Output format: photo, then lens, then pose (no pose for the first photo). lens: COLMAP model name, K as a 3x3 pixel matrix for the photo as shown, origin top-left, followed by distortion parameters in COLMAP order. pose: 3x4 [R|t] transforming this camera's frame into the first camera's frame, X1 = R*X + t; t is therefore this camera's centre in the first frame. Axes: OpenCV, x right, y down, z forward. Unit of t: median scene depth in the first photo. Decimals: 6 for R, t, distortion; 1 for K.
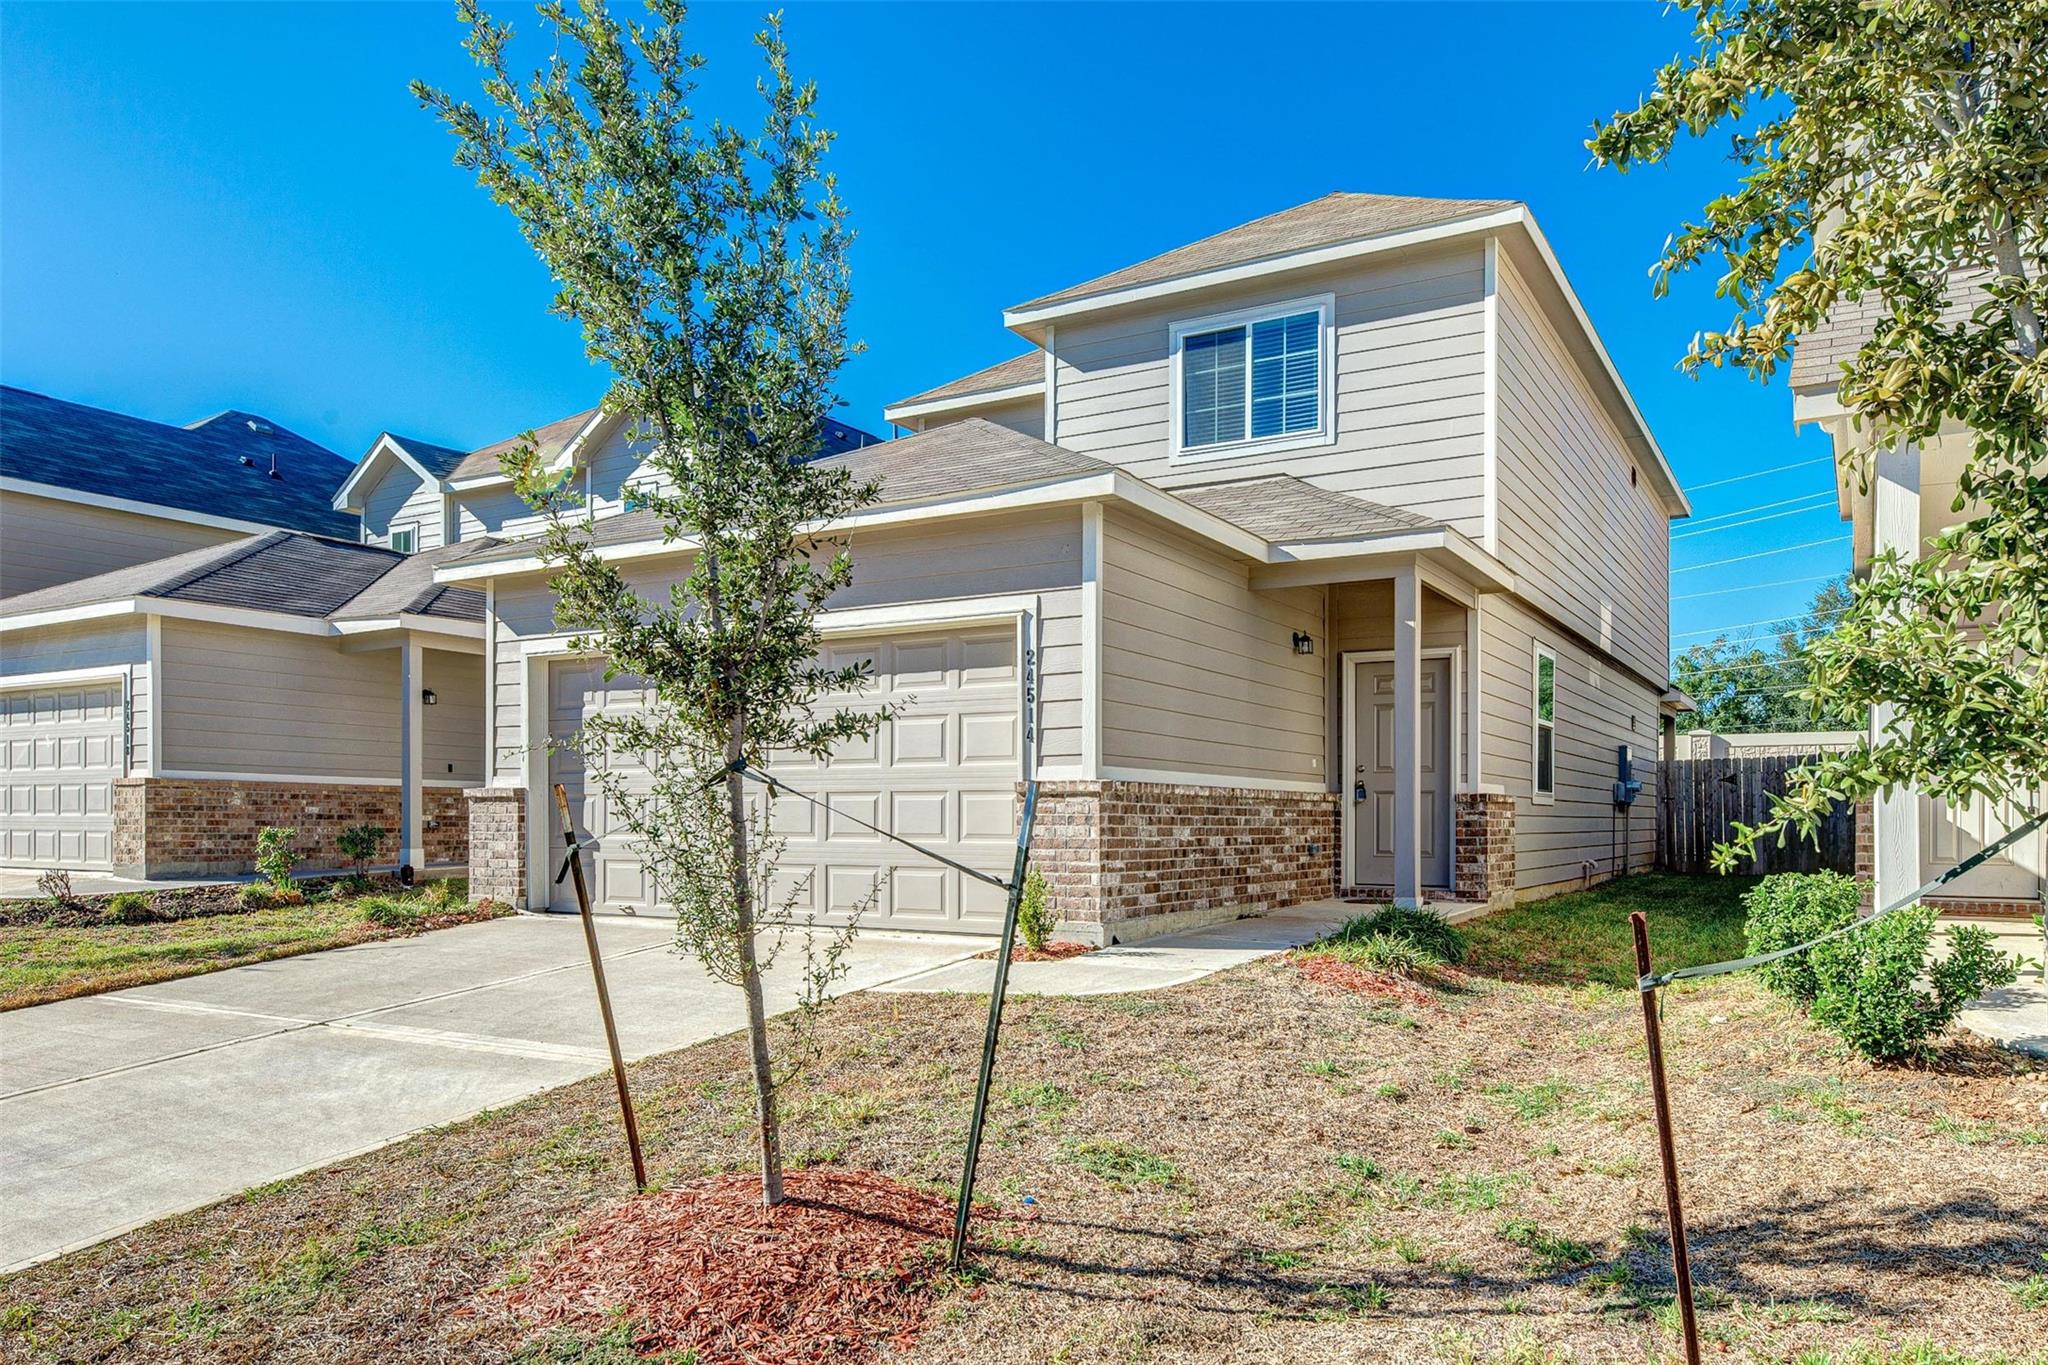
lens RADIAL K [[1344.7, 0, 1114.7], [0, 1344.7, 818.5], [0, 0, 1]] dist [-0.000044, -0.000189]
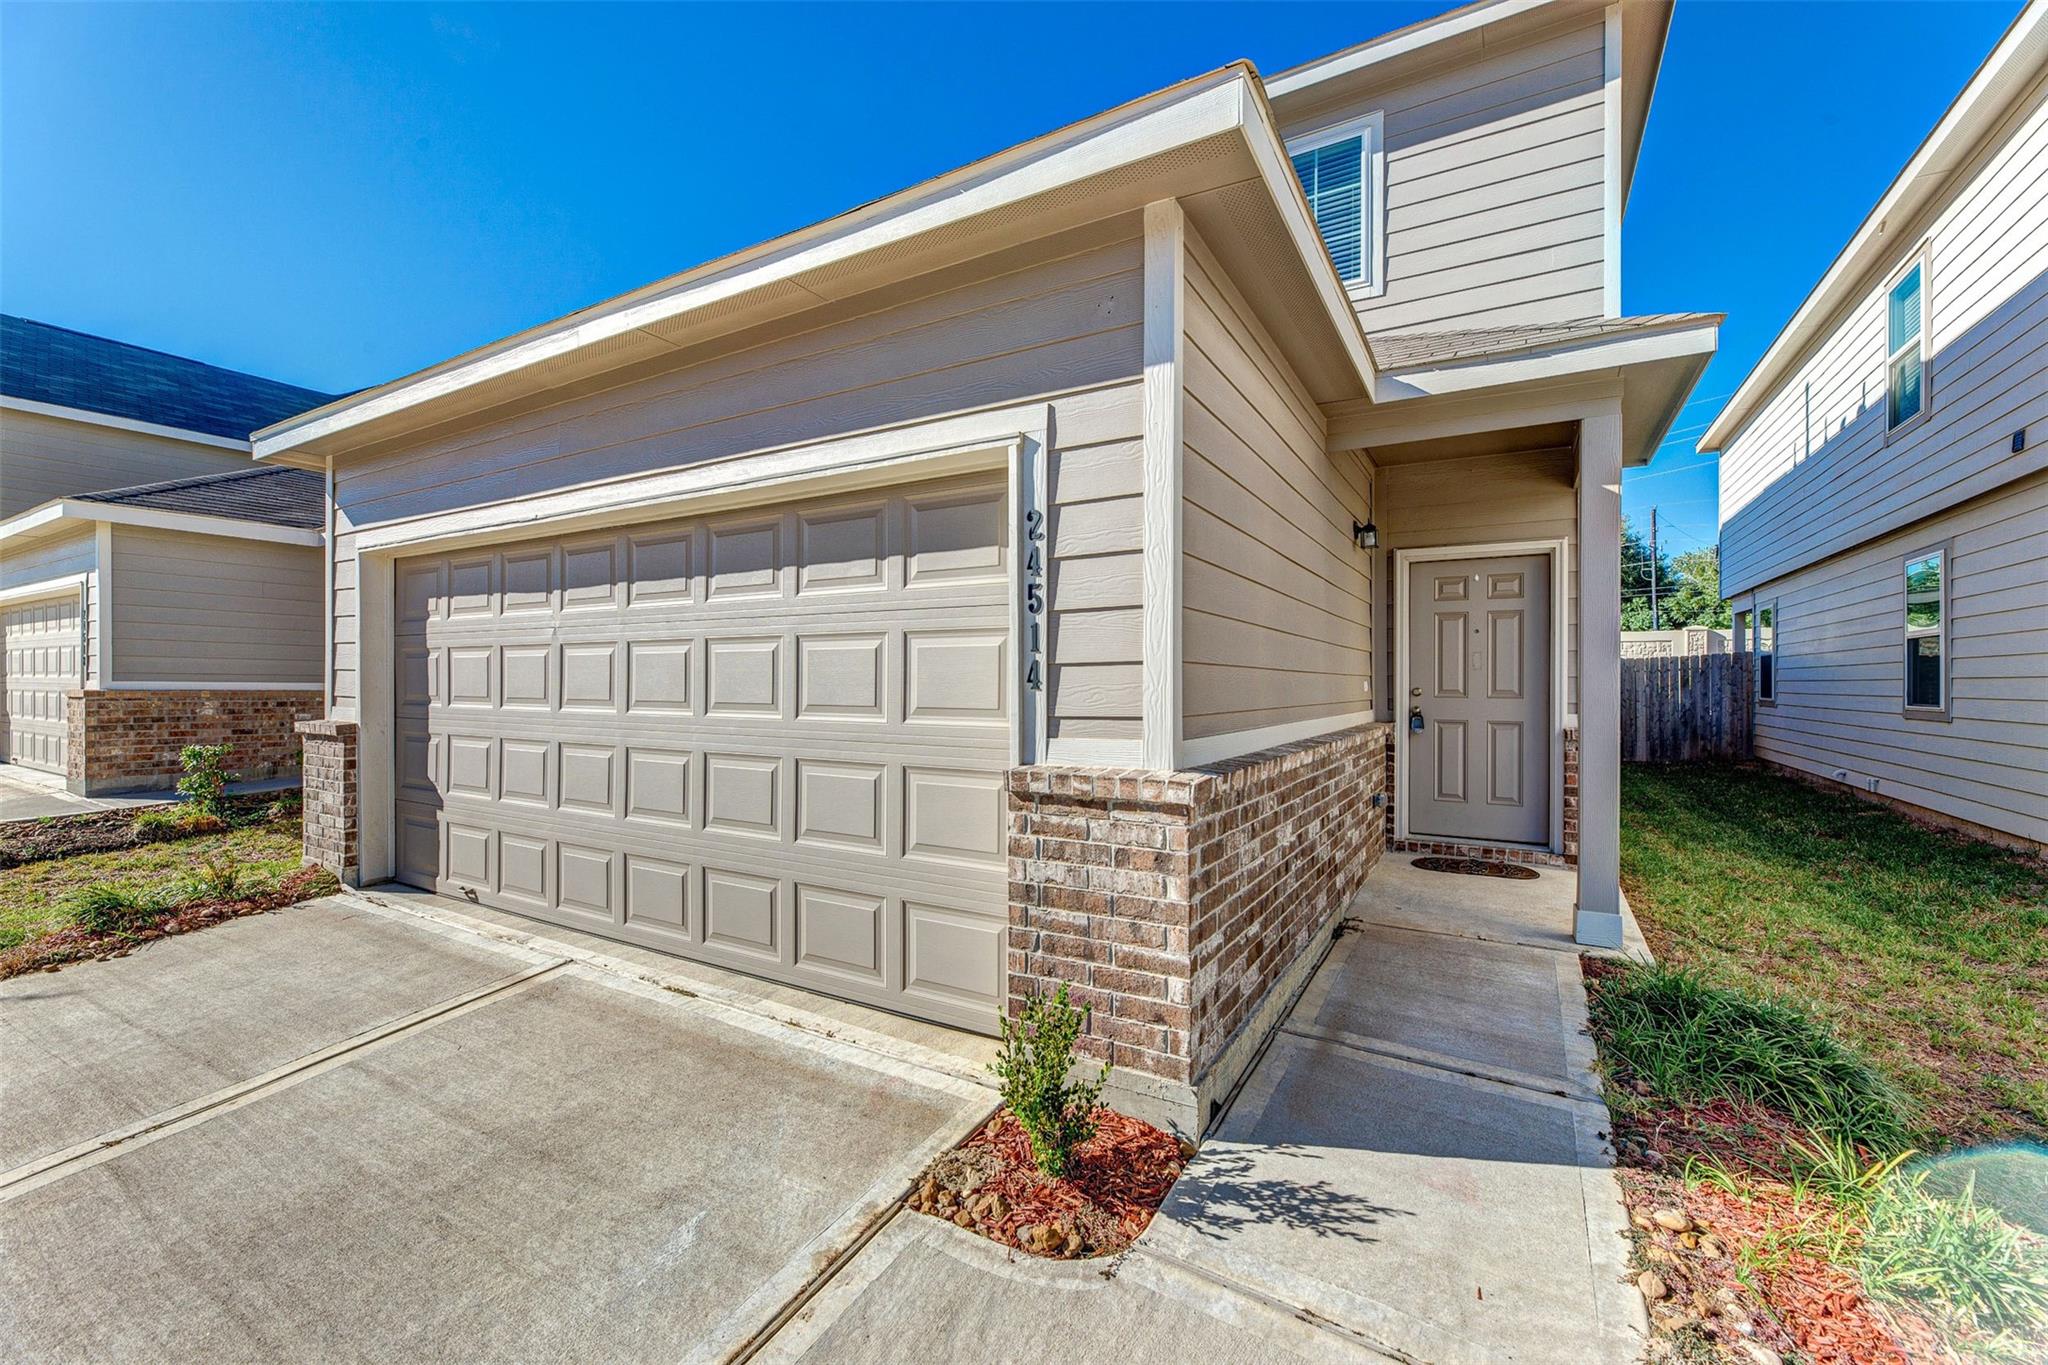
lens RADIAL K [[826.0, 0, 1024.0], [0, 826.0, 682.5], [0, 0, 1]] dist [-0.000127, -0.000611]
pose [[0.999688, 0.000947, -0.024947, -0.046375], [-0.000900, 0.999998, 0.001876, -0.047413], [0.024949, -0.001853, 0.999687, 0.539076]]
